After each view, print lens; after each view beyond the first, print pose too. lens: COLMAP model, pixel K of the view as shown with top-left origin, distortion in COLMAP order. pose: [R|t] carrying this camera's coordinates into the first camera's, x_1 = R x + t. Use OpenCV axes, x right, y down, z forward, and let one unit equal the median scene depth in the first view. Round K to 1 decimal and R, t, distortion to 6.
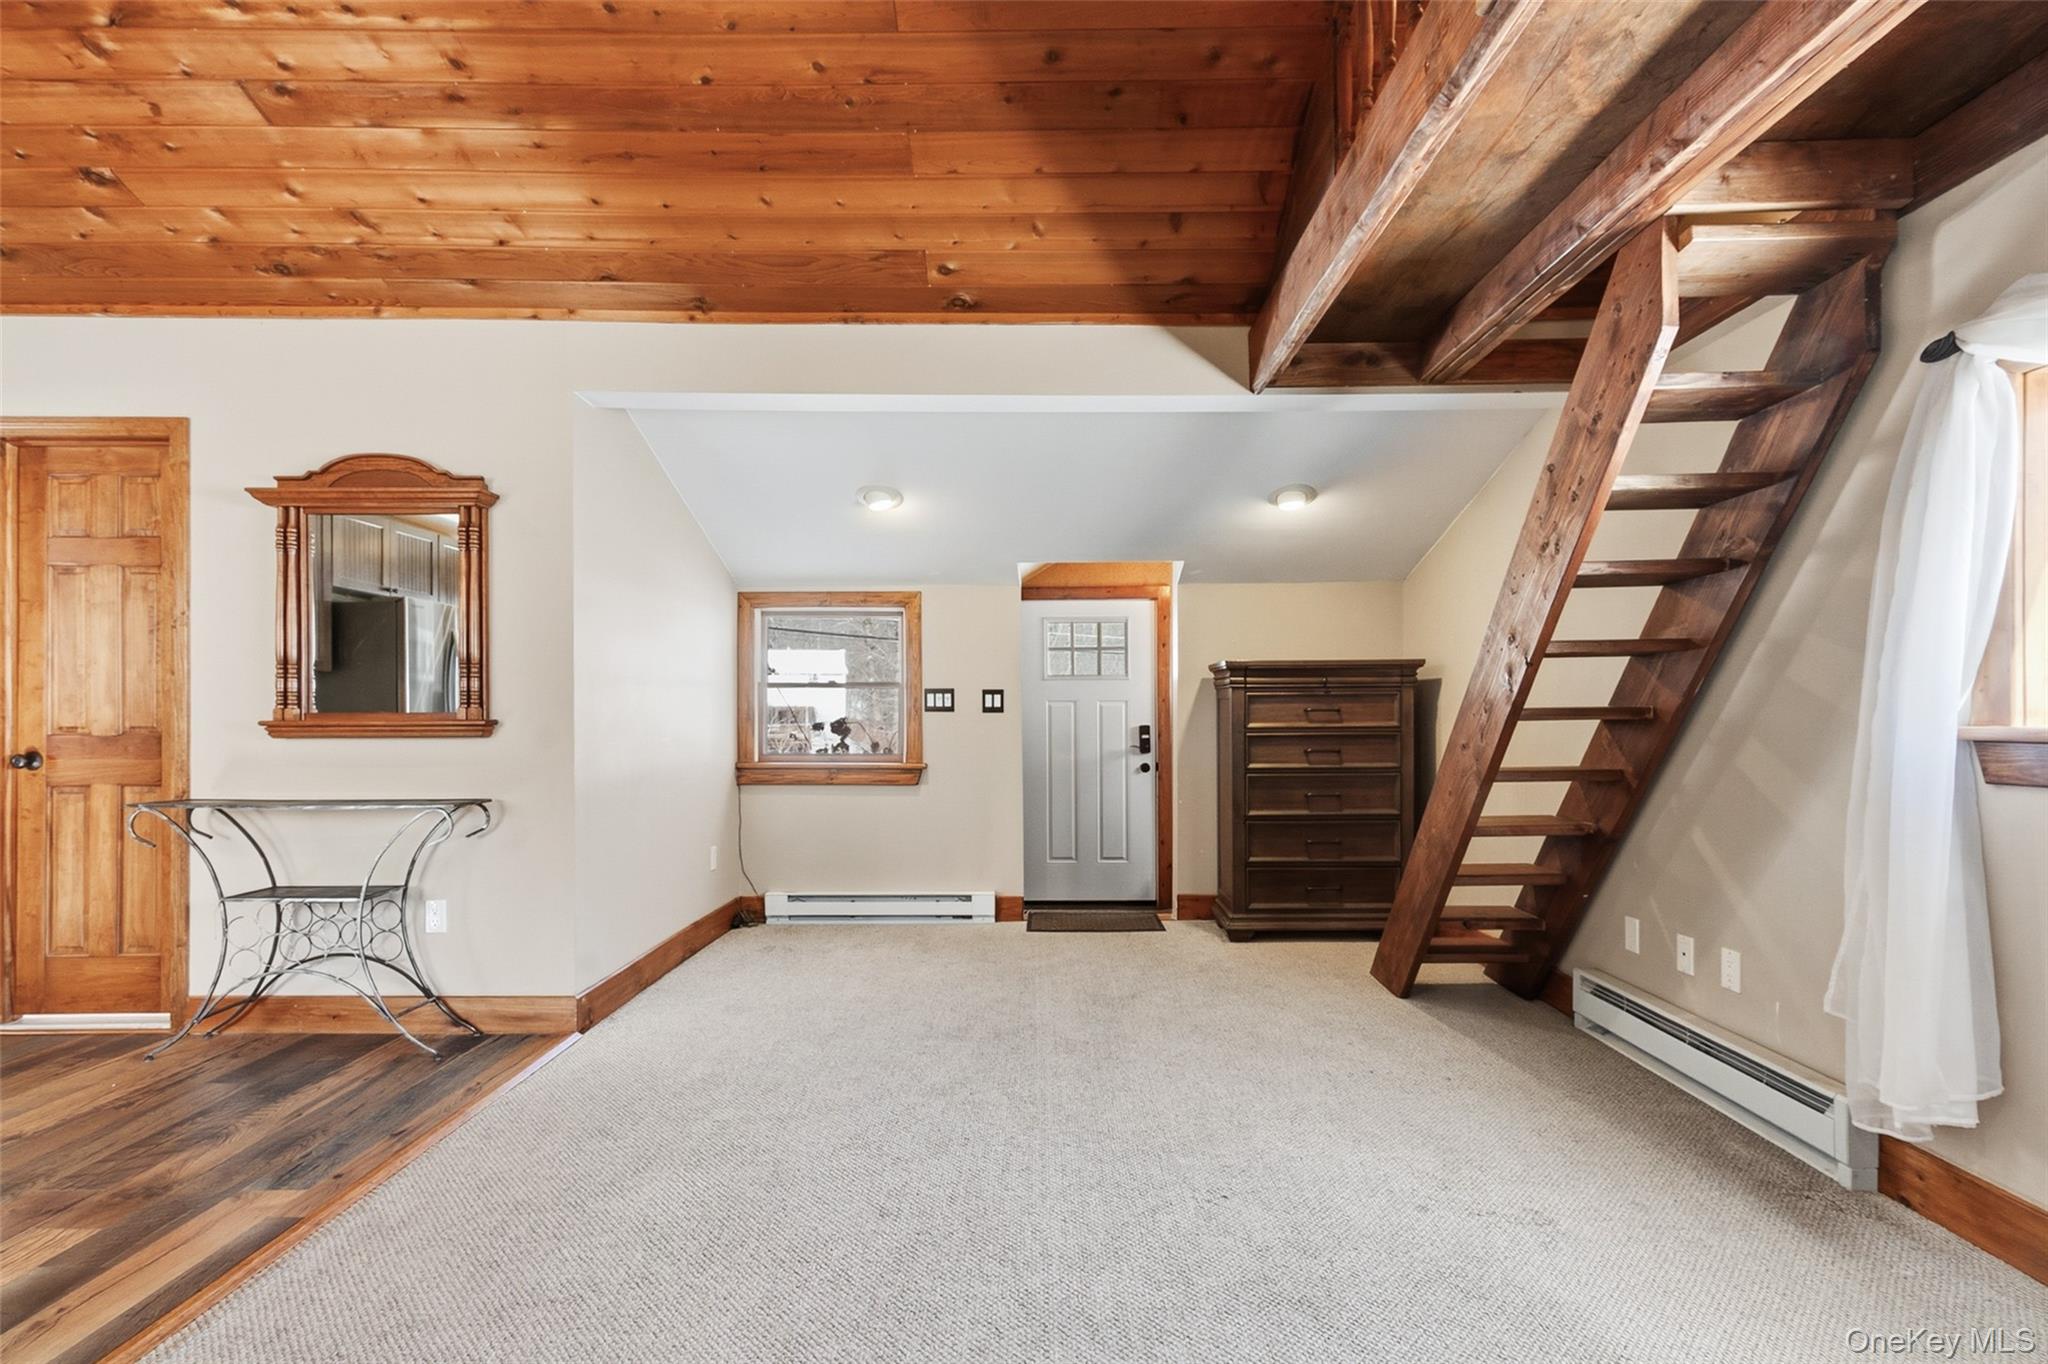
lens RADIAL K [[970.2, 0, 1031.6], [0, 970.2, 722.7], [0, 0, 1]] dist [0.008981, -0.000081]
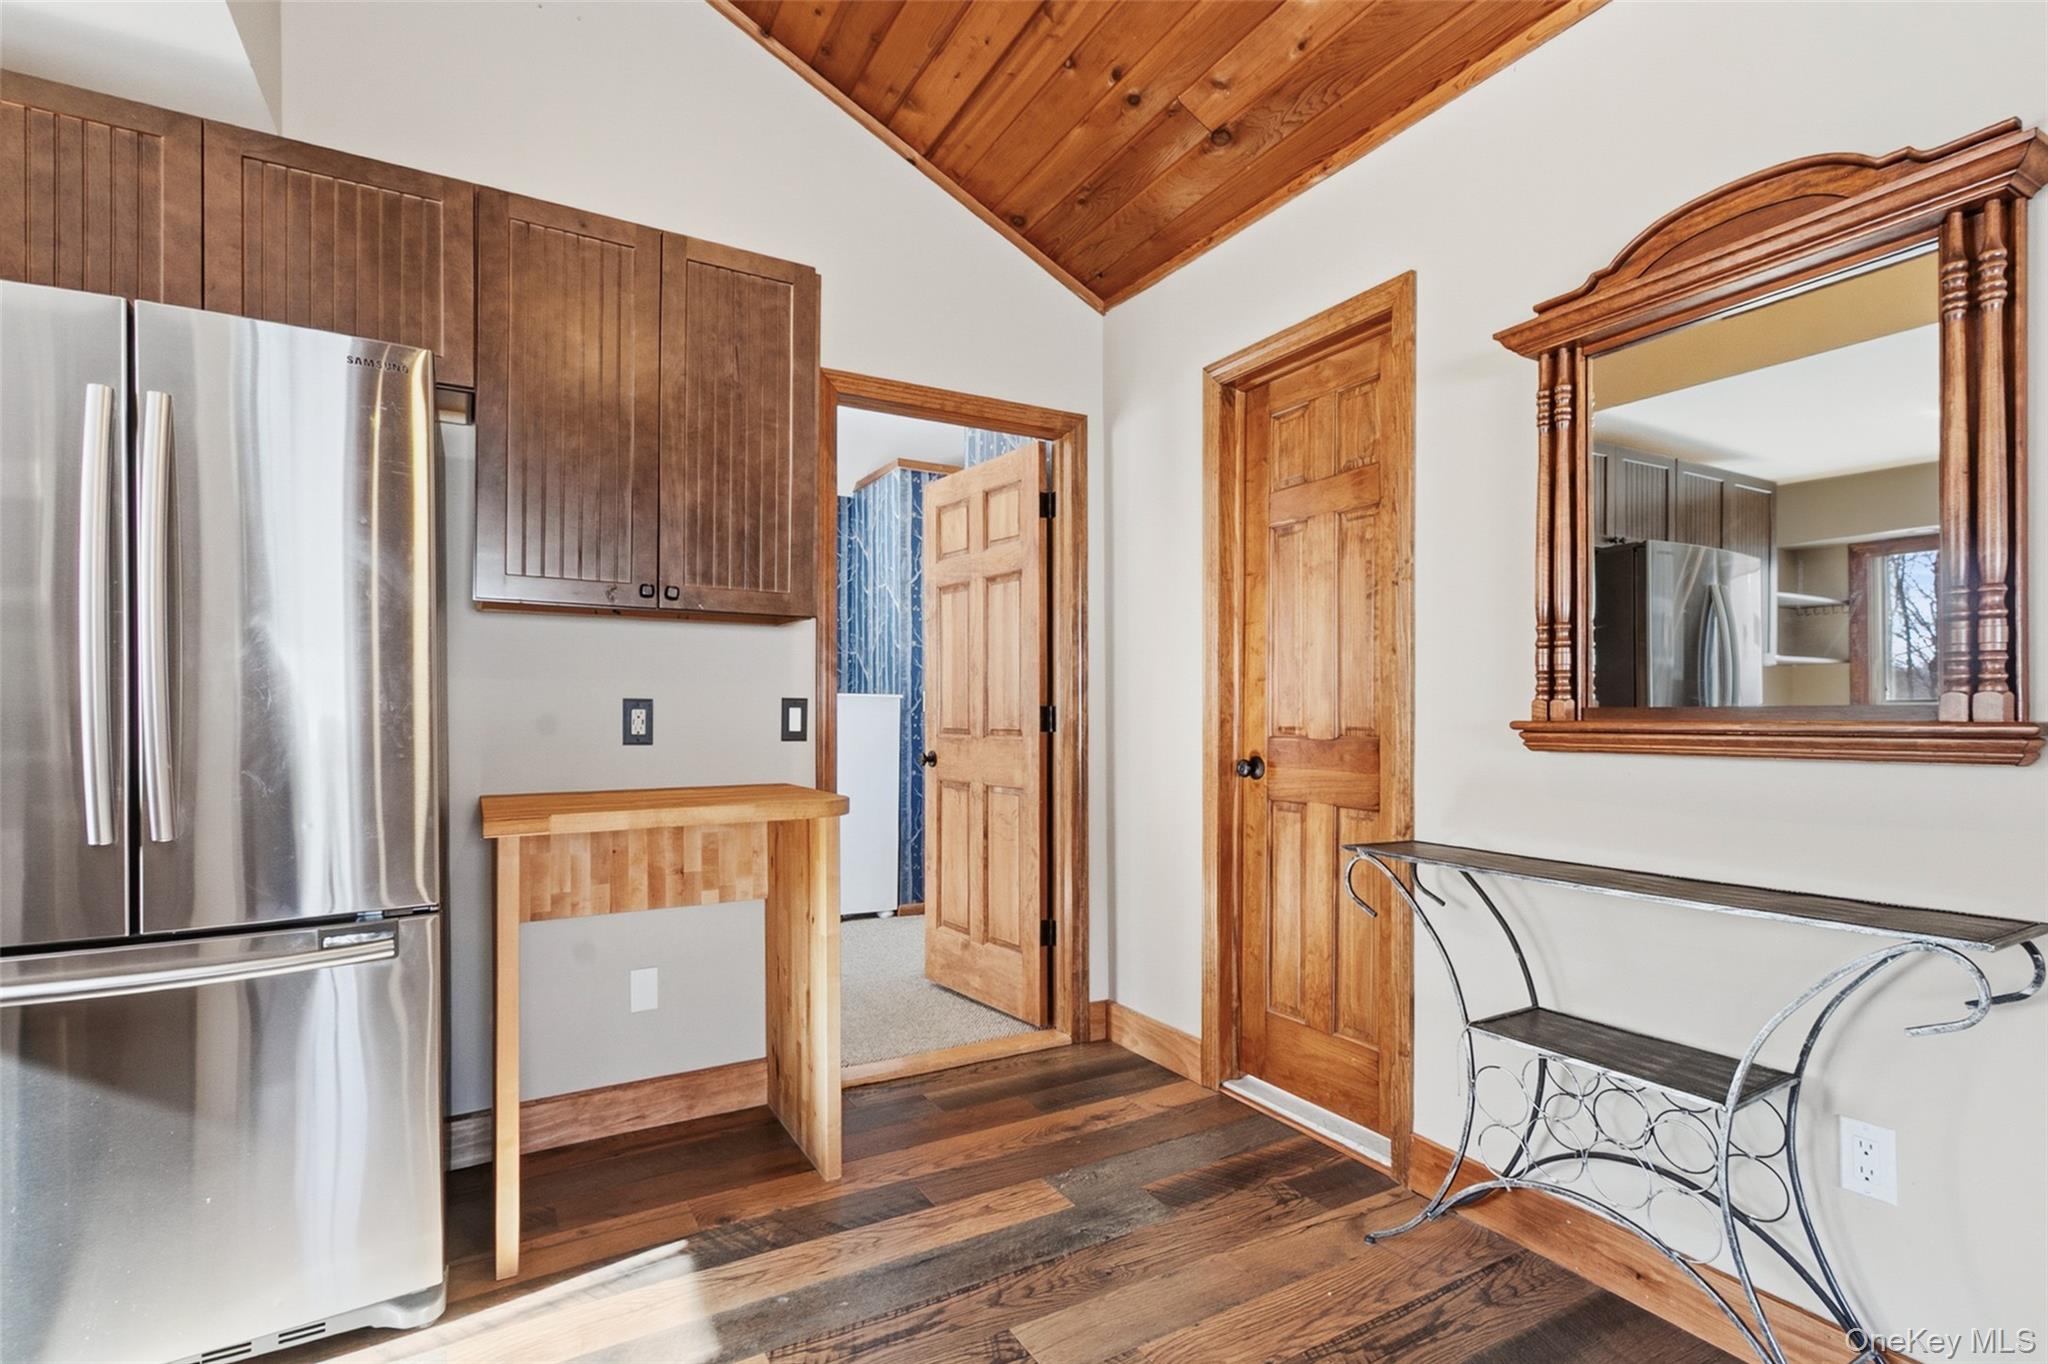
lens RADIAL K [[975.9, 0, 1048.5], [0, 975.9, 709.5], [0, 0, 1]] dist [0.005978, 0.000426]
pose [[0.509789, -0.003711, -0.860291, -0.418847], [-0.004244, 0.999968, -0.006829, -0.003741], [0.860289, 0.007133, 0.509757, 0.448342]]
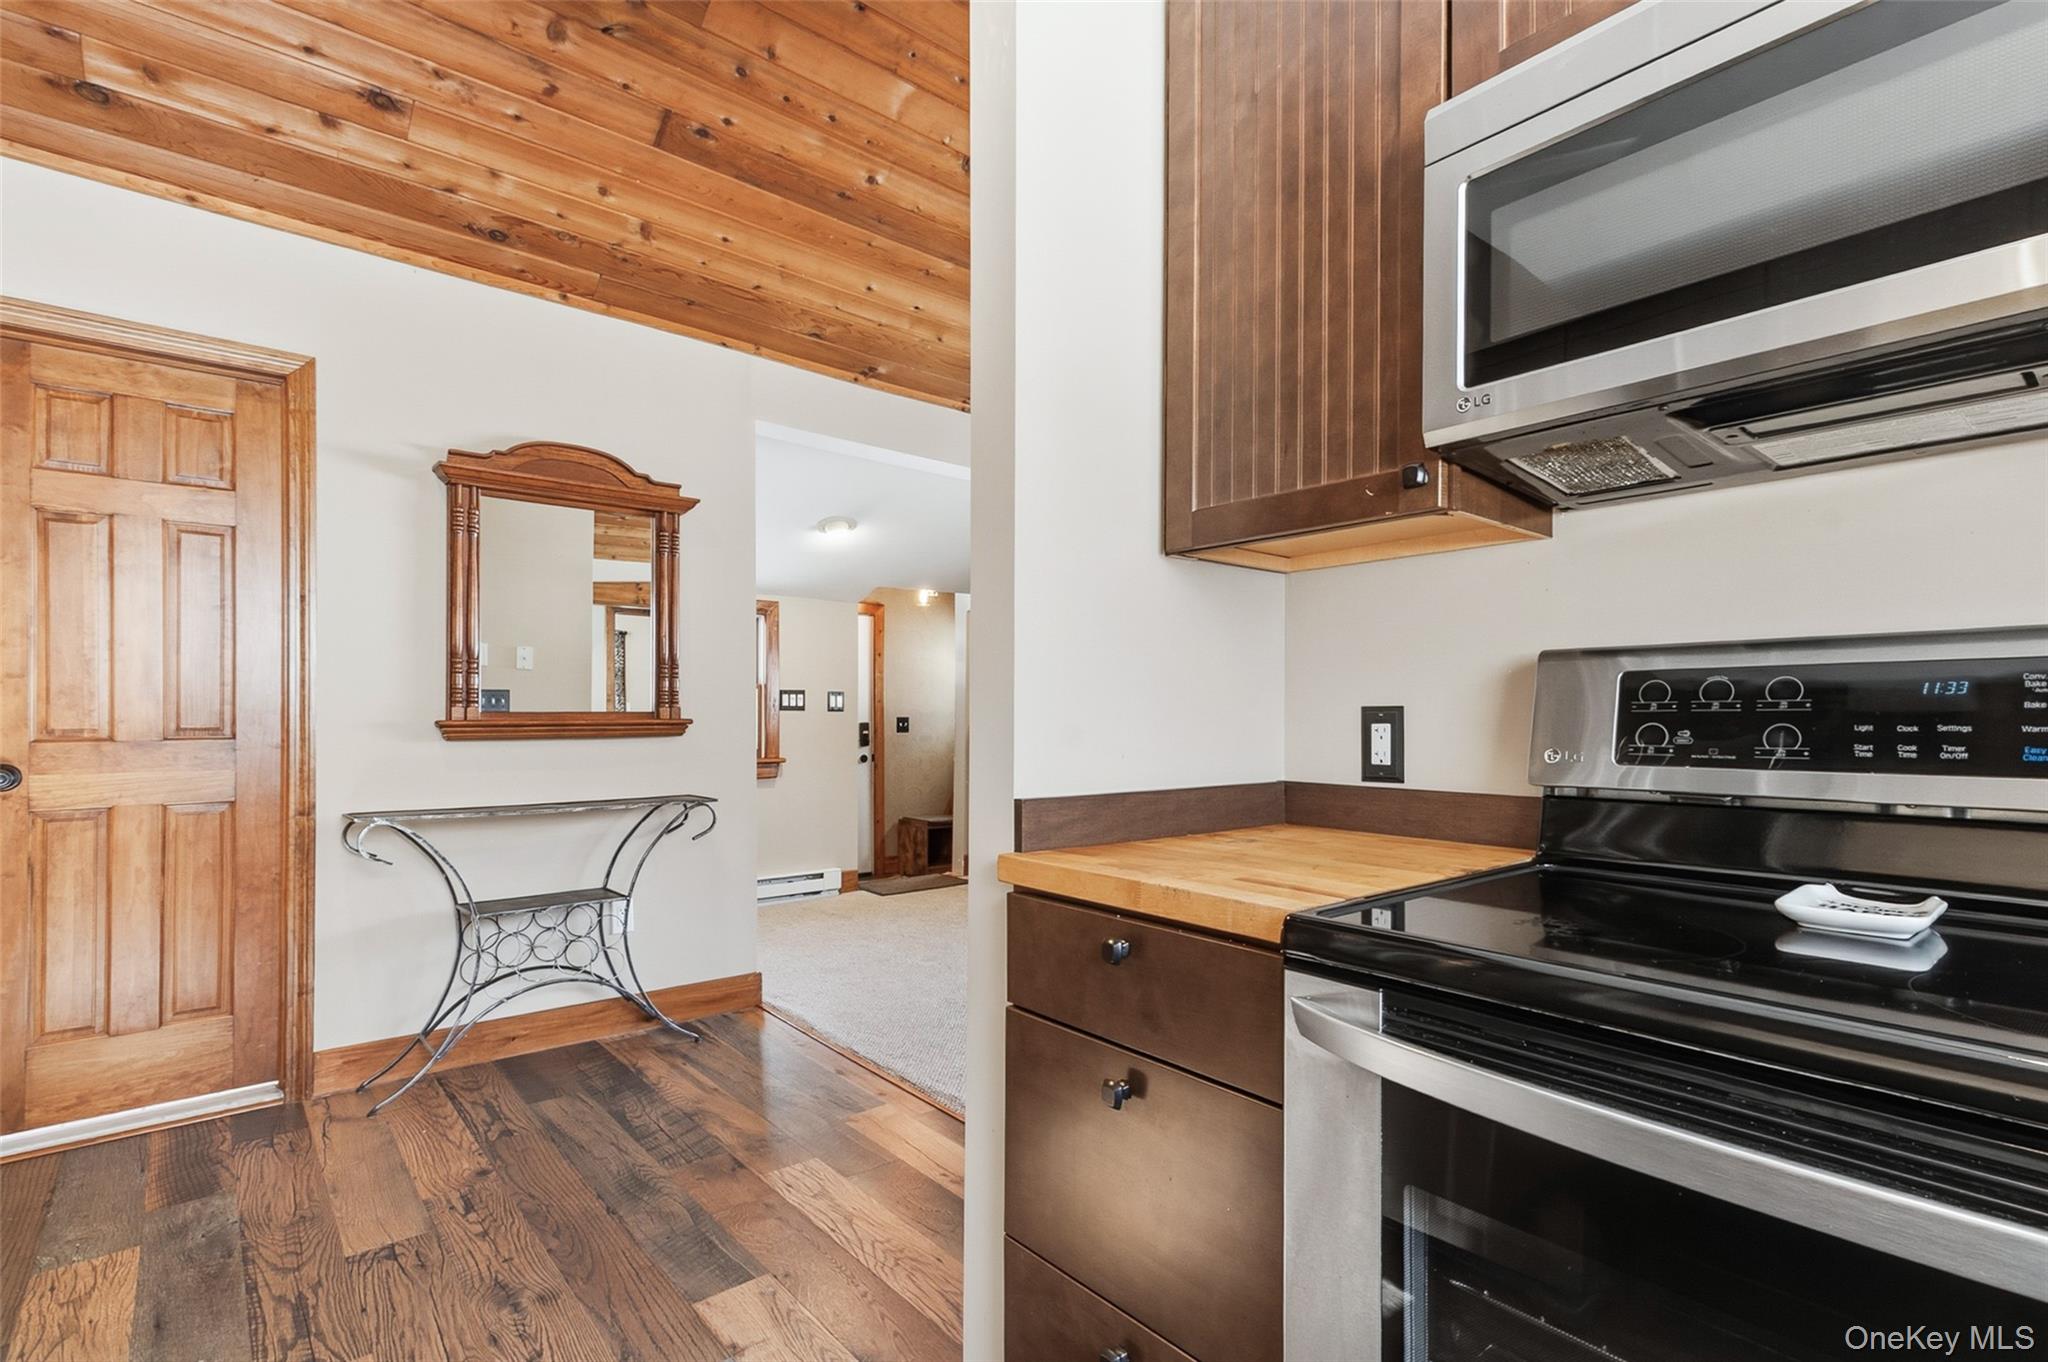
lens RADIAL K [[974.8, 0, 1032.2], [0, 974.8, 707.4], [0, 0, 1]] dist [0.009005, 0.000370]
pose [[0.755249, 0.006160, 0.655409, -0.961286], [0.001580, 0.999936, -0.011218, -0.003303], [-0.655436, 0.009508, 0.755191, -0.032162]]
